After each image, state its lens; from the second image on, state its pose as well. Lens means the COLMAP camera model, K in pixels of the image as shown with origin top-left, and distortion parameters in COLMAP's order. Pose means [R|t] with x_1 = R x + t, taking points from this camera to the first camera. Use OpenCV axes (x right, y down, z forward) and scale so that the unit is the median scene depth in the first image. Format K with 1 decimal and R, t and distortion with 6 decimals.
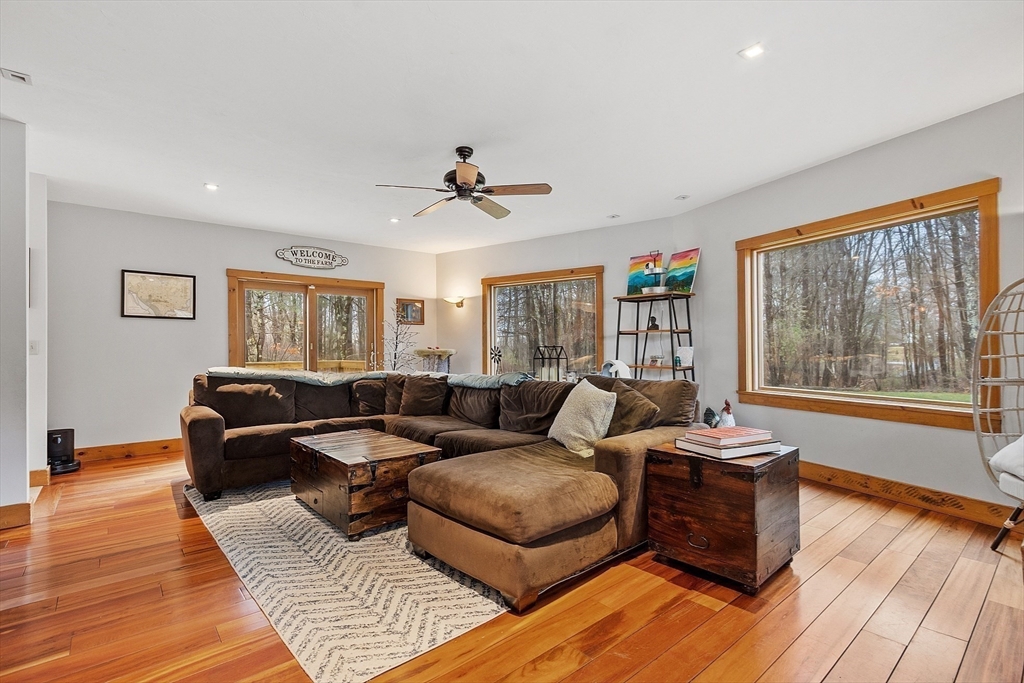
lens RADIAL K [[495.0, 0, 516.4], [0, 495.0, 341.1], [0, 0, 1]] dist [0.000294, -0.000572]
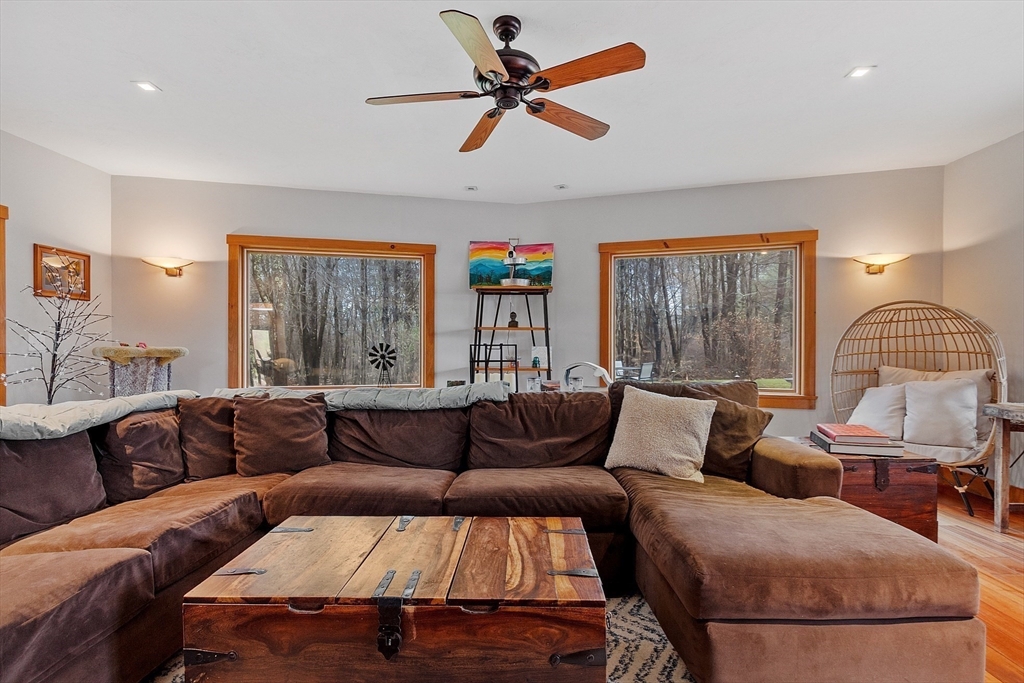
lens RADIAL K [[495.0, 0, 516.3], [0, 495.0, 351.3], [0, 0, 1]] dist [0.000294, -0.000572]
pose [[0.659450, -0.000696, 0.751748, -0.390700], [-0.016476, 0.999746, 0.015378, 0.007055], [-0.751568, -0.022527, 0.659271, 0.406906]]
